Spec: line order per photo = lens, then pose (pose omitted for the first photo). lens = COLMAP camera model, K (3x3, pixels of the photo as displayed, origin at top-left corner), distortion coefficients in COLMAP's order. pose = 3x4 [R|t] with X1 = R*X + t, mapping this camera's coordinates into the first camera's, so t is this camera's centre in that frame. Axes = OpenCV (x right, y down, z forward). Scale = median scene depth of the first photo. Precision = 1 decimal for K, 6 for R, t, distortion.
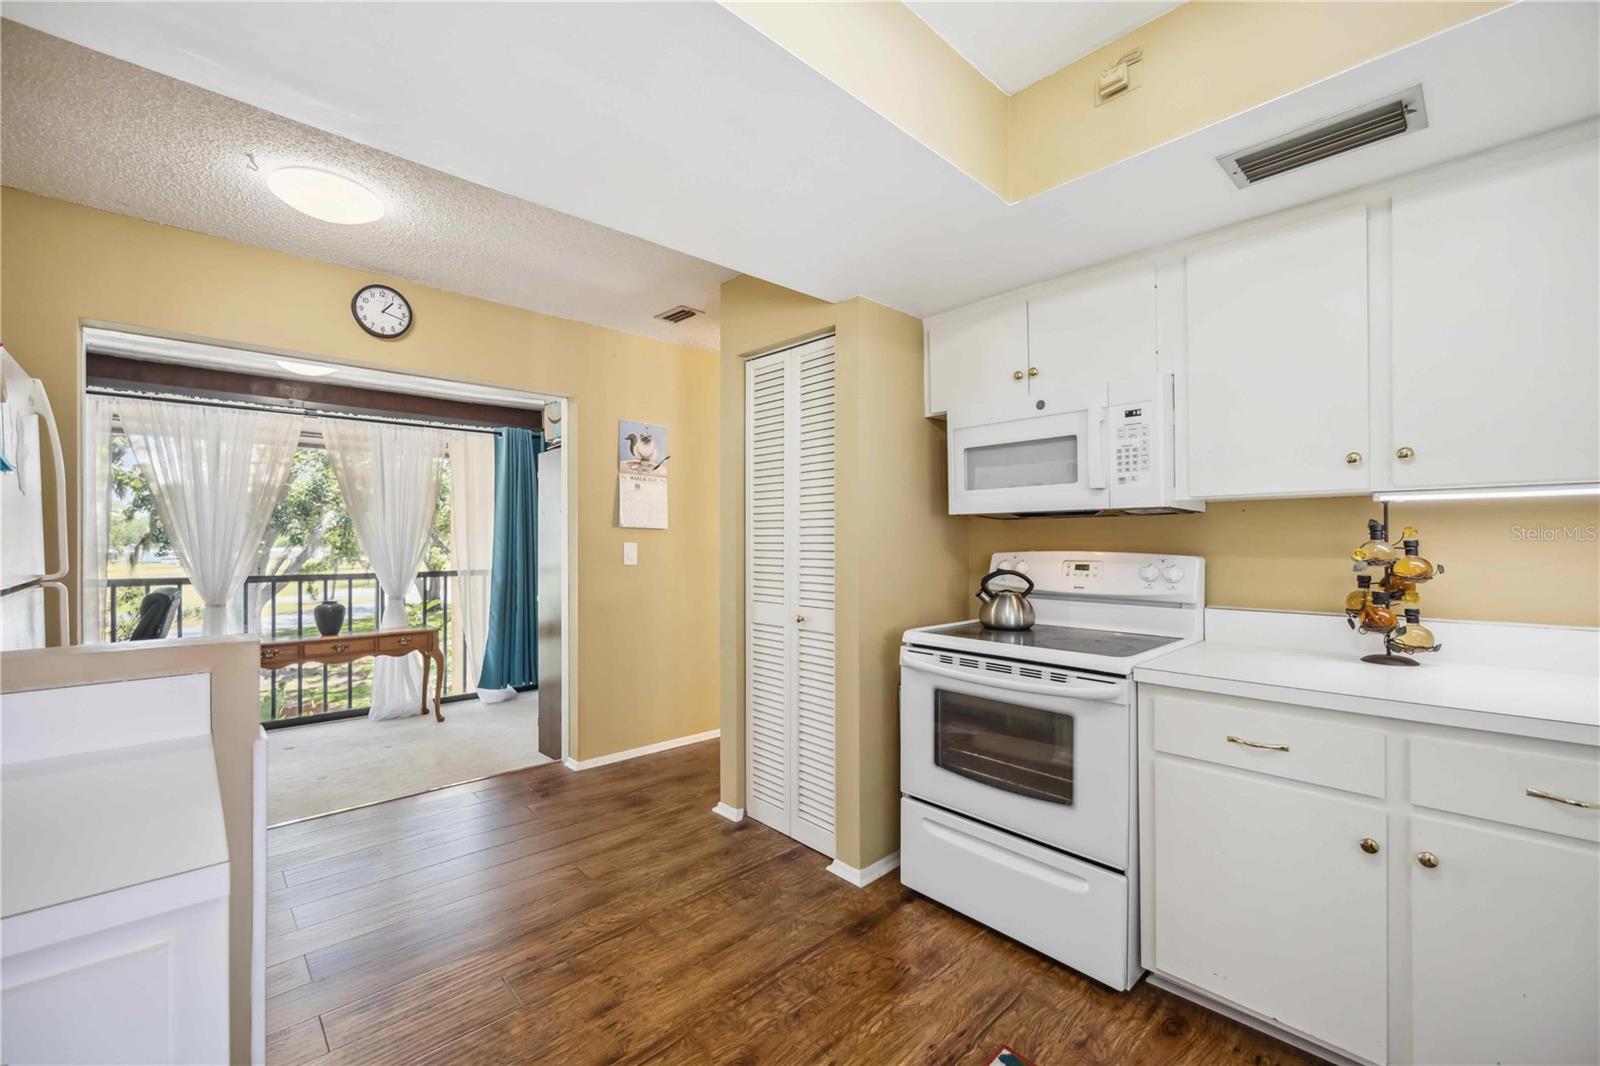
lens RADIAL K [[650.0, 0, 808.0], [0, 650.0, 543.7], [0, 0, 1]] dist [-0.006375, -0.000545]
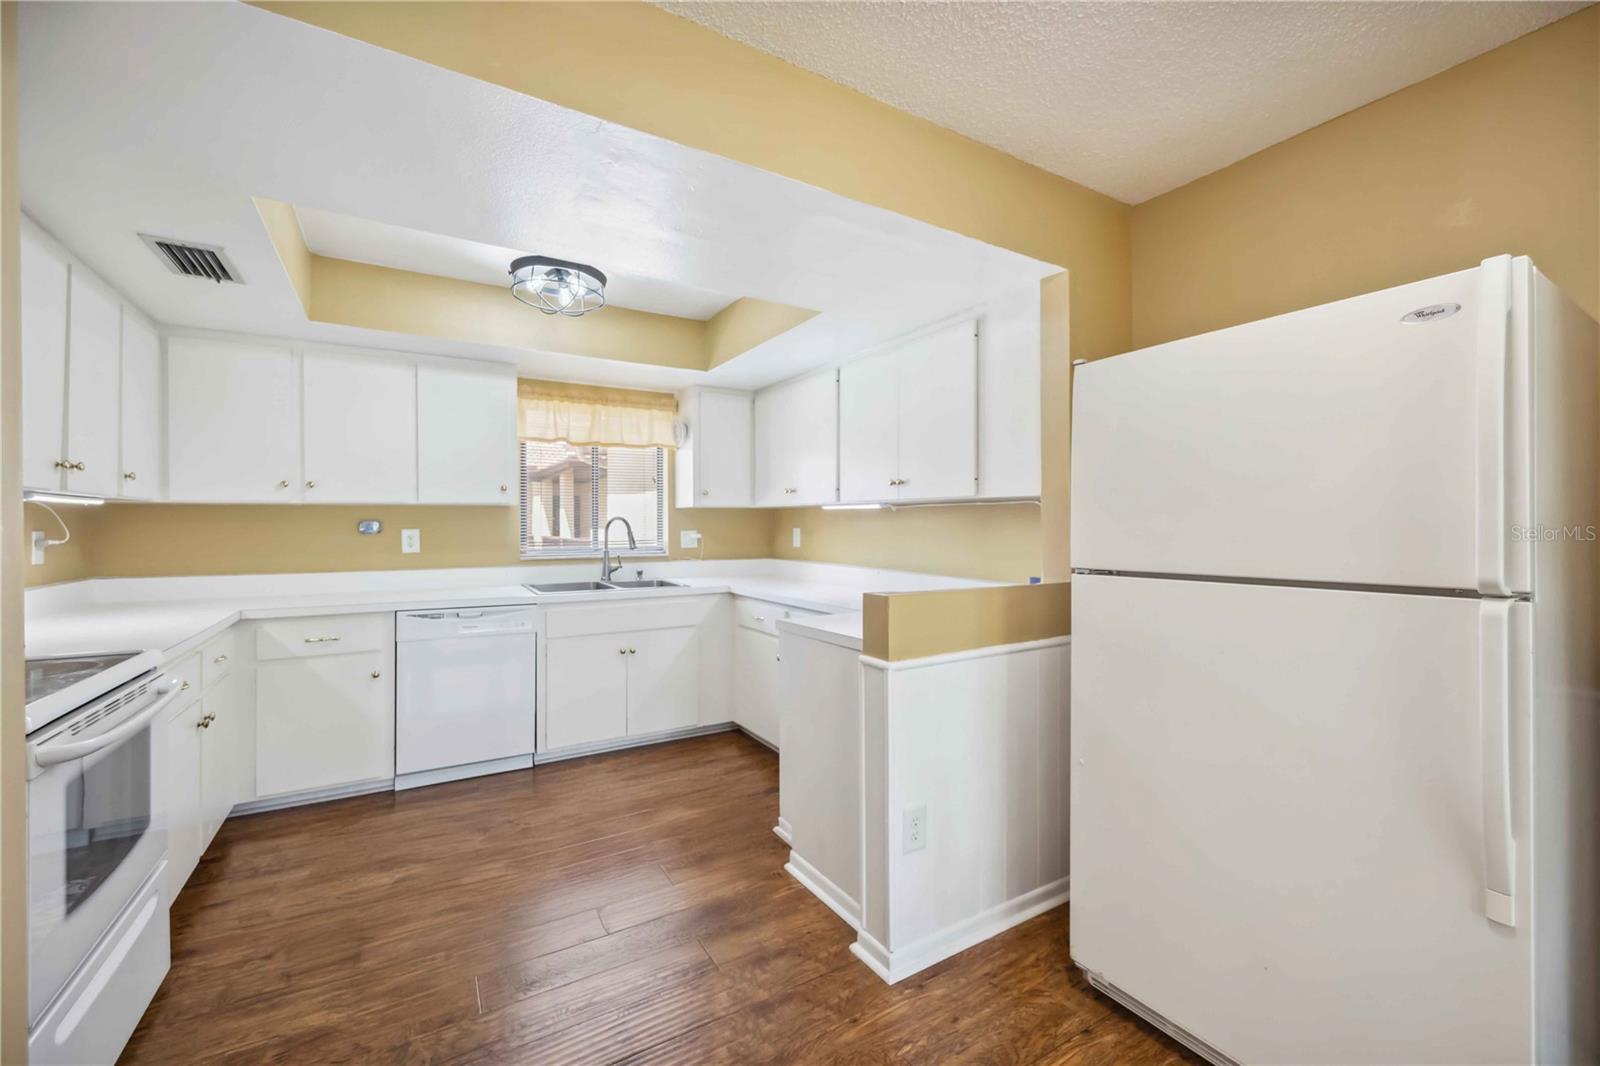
lens RADIAL K [[650.0, 0, 806.0], [0, 650.0, 524.0], [0, 0, 1]] dist [-0.006375, -0.000545]
pose [[-0.979471, 0.004398, 0.201539, -0.545904], [0.004382, 0.999990, -0.000525, -0.009726], [-0.201539, 0.000369, -0.979480, 1.358543]]
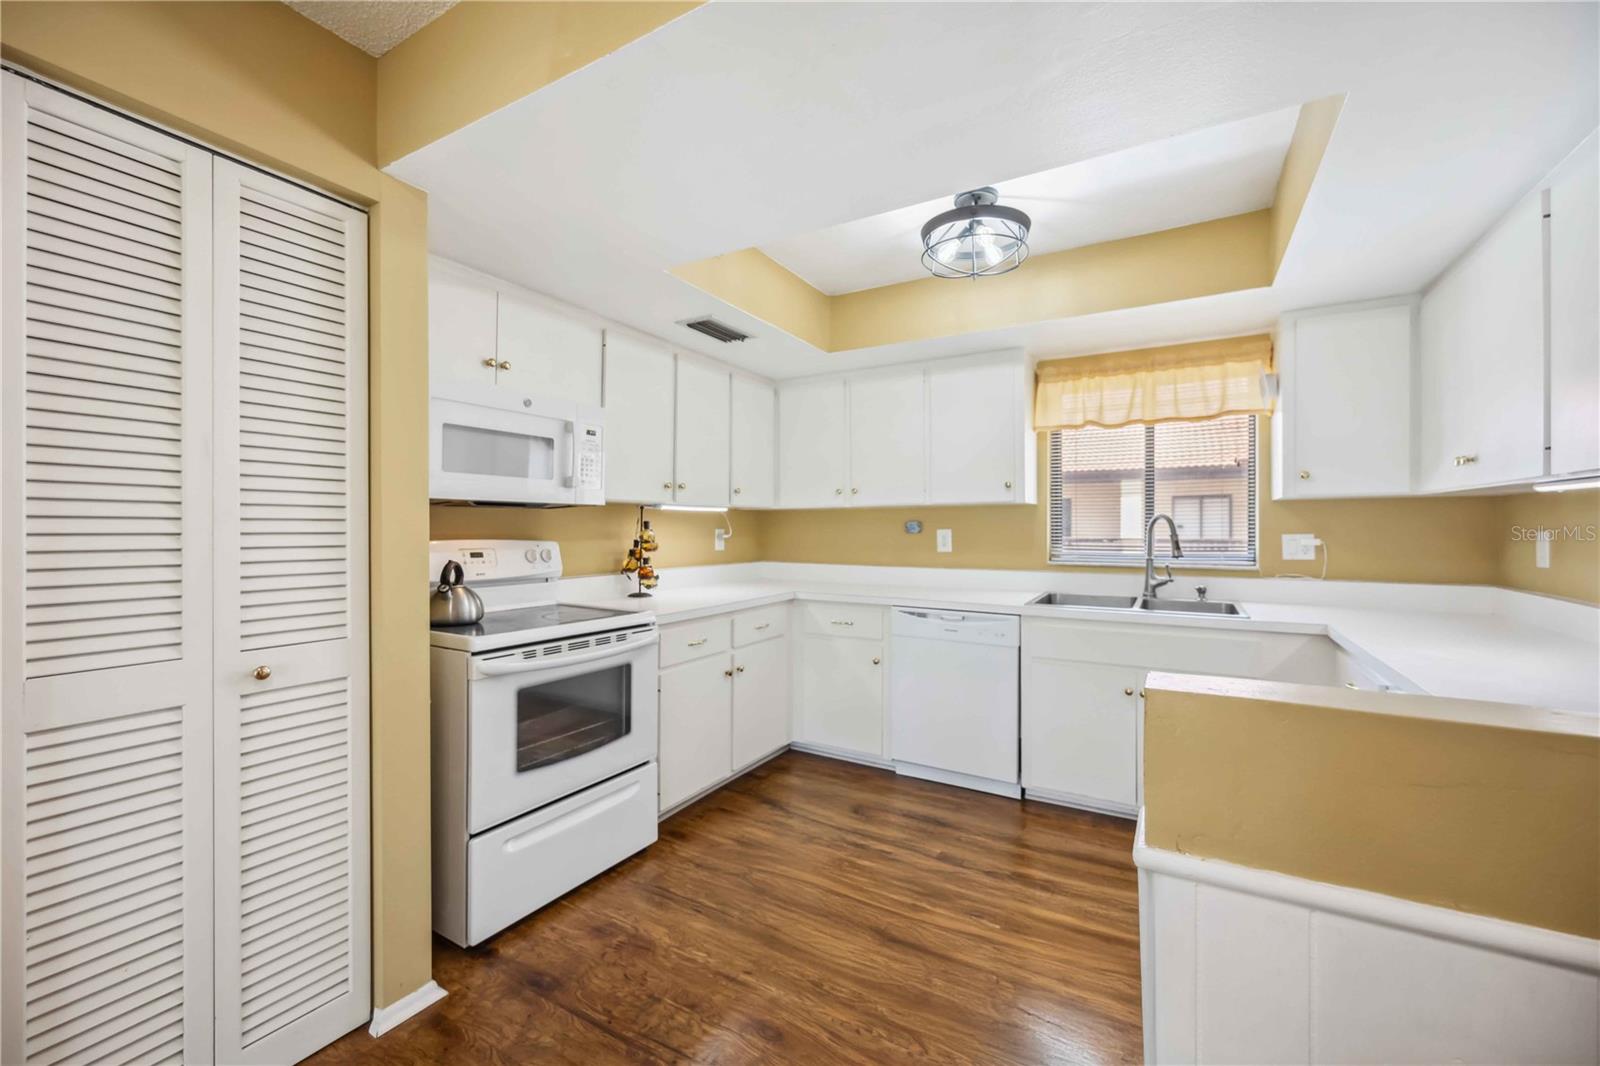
lens RADIAL K [[650.0, 0, 802.7], [0, 650.0, 523.8], [0, 0, 1]] dist [-0.006375, -0.000545]
pose [[-0.281184, 0.007083, 0.959628, -0.759481], [0.001912, 0.999975, -0.006820, -0.005588], [-0.959652, -0.000083, -0.281191, 0.826505]]
